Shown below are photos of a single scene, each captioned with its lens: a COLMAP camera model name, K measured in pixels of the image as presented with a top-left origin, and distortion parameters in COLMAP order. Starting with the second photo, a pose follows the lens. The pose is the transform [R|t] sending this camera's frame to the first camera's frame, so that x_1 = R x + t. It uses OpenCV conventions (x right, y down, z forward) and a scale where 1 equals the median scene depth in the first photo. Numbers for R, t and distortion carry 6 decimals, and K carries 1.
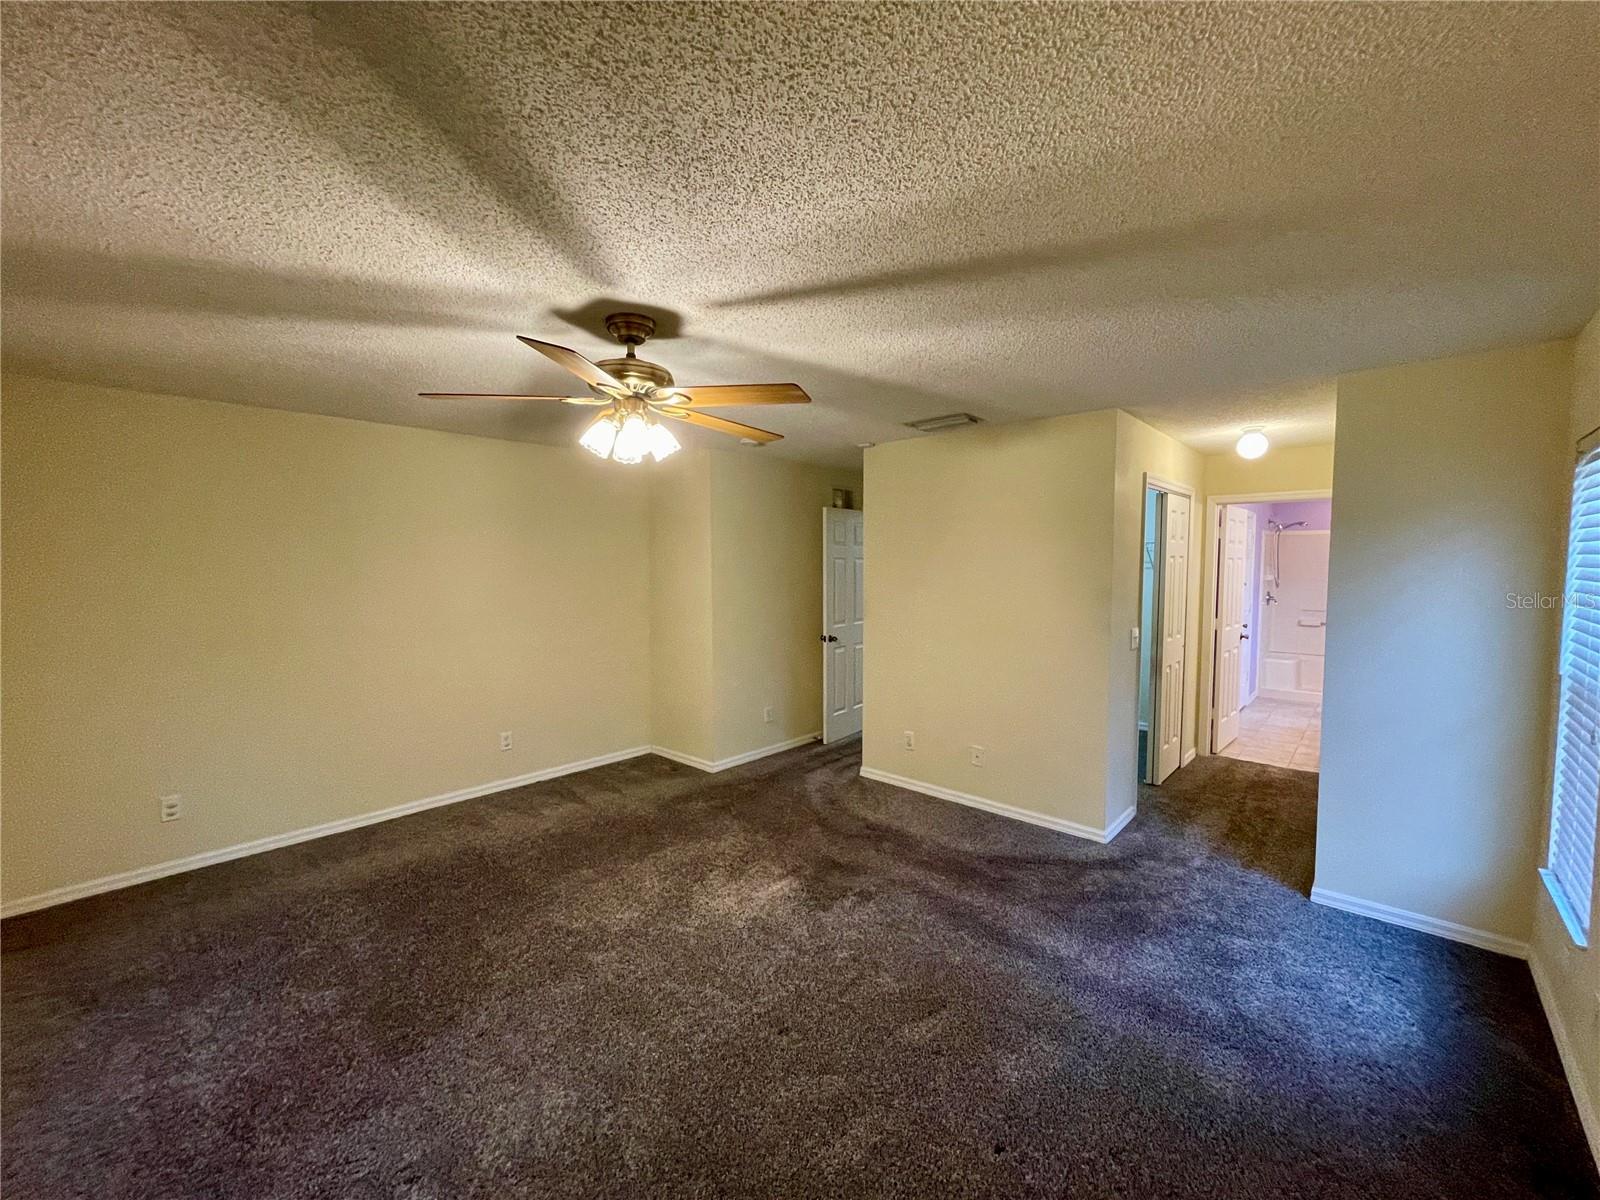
lens RADIAL K [[646.5, 0, 803.6], [0, 646.5, 602.7], [0, 0, 1]] dist [-0.000540, -0.000449]
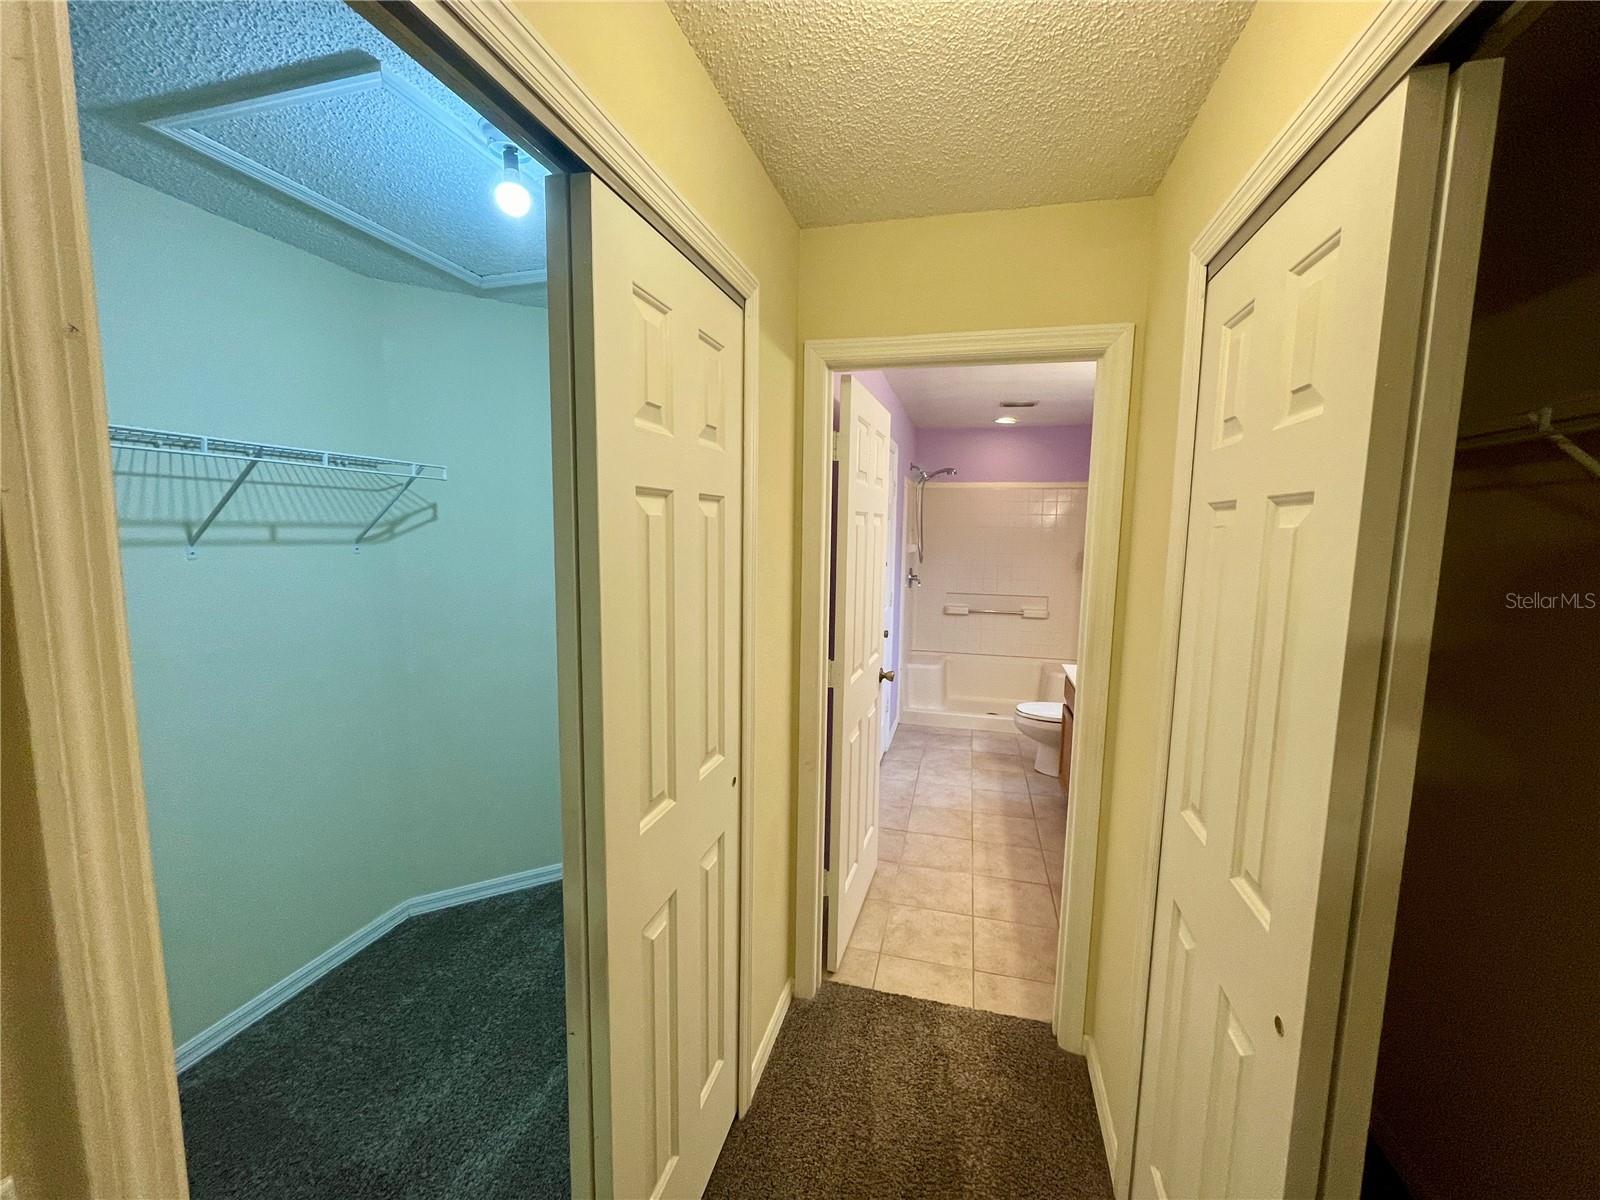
lens RADIAL K [[646.5, 0, 803.6], [0, 646.5, 602.7], [0, 0, 1]] dist [-0.000540, -0.000449]
pose [[0.885135, -0.039113, 0.463687, 0.361399], [0.011952, 0.998043, 0.061371, -0.030036], [-0.465181, -0.048780, 0.883871, 0.538977]]
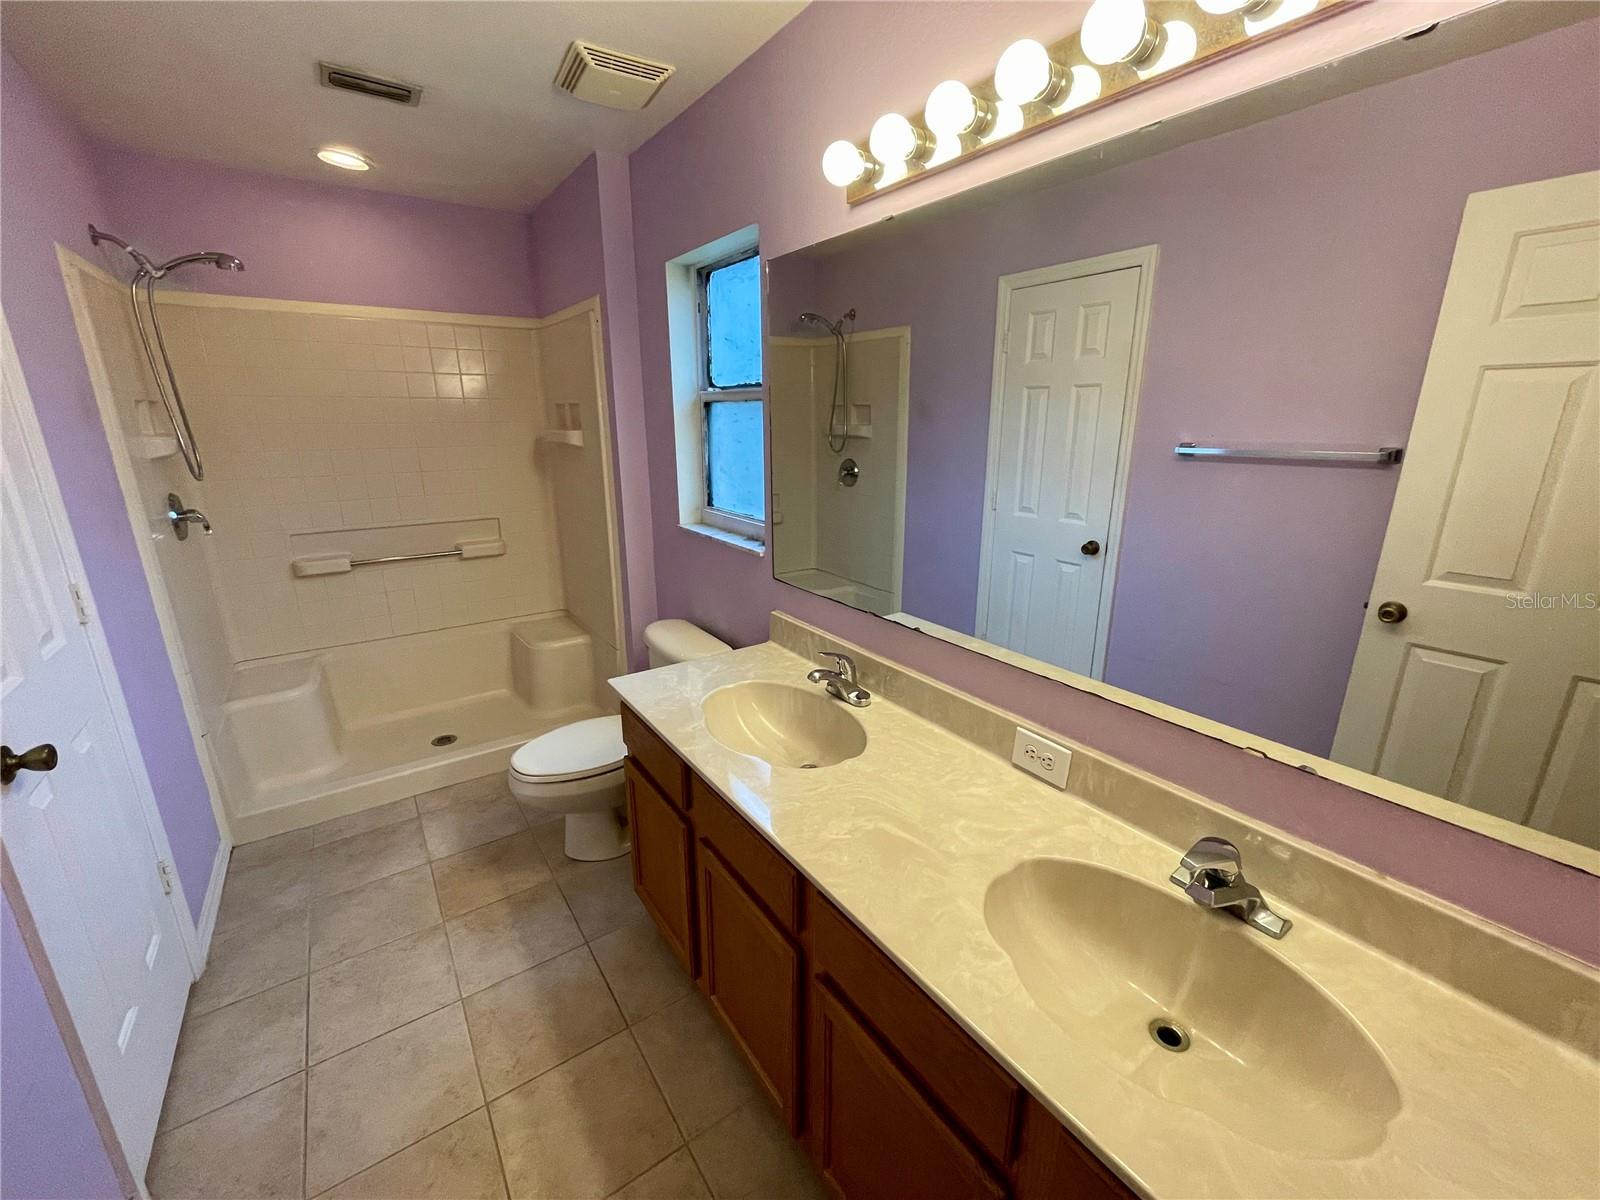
lens RADIAL K [[646.5, 0, 803.6], [0, 646.5, 602.7], [0, 0, 1]] dist [-0.000540, -0.000449]
pose [[0.214730, -0.273223, 0.937678, 0.604430], [0.053667, 0.961924, 0.267997, -0.042278], [-0.975198, -0.007224, 0.221217, 0.801995]]
